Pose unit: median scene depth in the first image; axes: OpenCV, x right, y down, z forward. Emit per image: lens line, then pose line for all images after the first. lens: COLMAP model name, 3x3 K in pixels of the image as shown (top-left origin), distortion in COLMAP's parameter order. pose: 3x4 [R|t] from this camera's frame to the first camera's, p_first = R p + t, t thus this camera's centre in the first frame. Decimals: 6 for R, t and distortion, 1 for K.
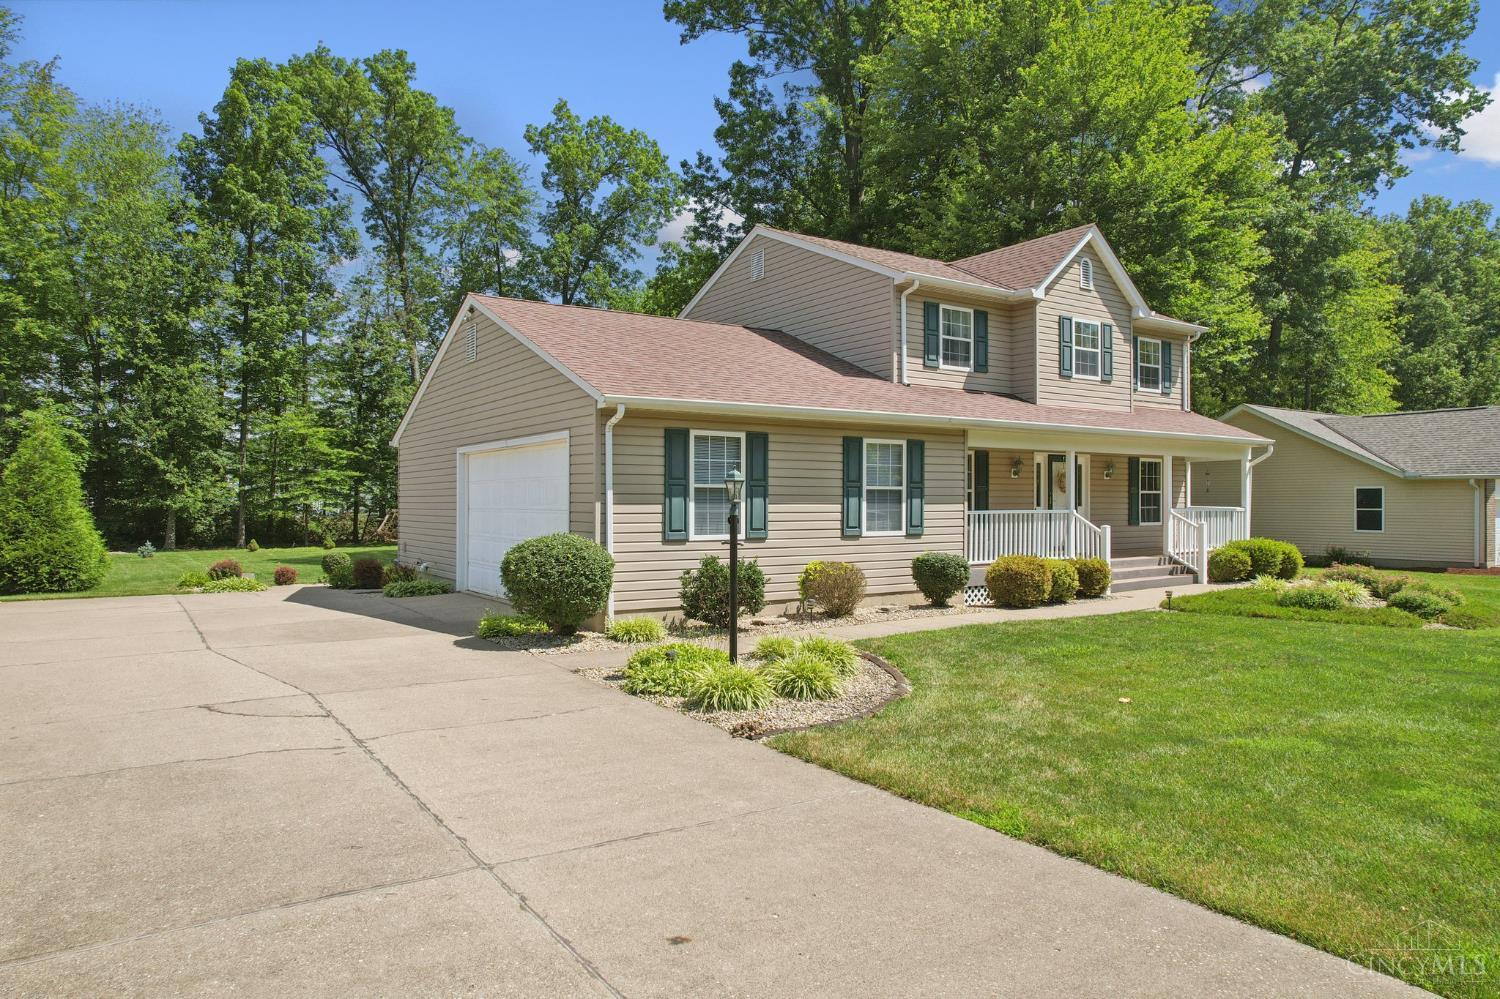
lens RADIAL K [[946.5, 0, 750.0], [0, 946.5, 499.5], [0, 0, 1]] dist [-0.049429, 0.002813]
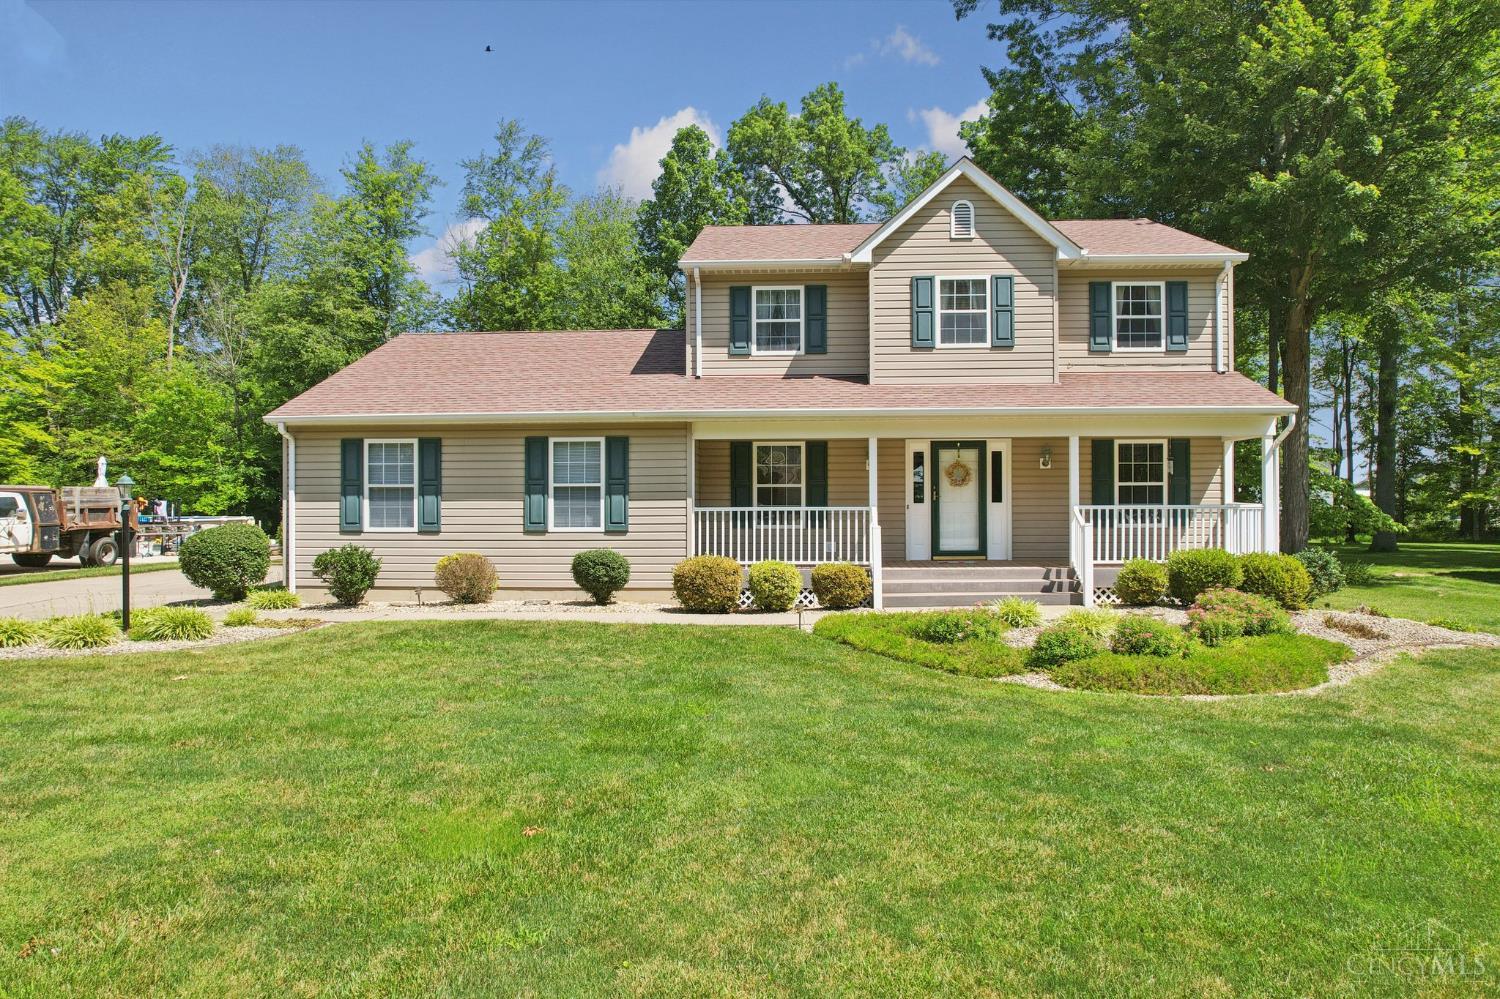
lens RADIAL K [[946.5, 0, 750.0], [0, 946.5, 499.5], [0, 0, 1]] dist [-0.049429, 0.002813]
pose [[0.805102, -0.003656, -0.593124, 0.754052], [0.005457, 0.999984, 0.001243, 0.002832], [0.593111, -0.004237, 0.805110, 0.243225]]
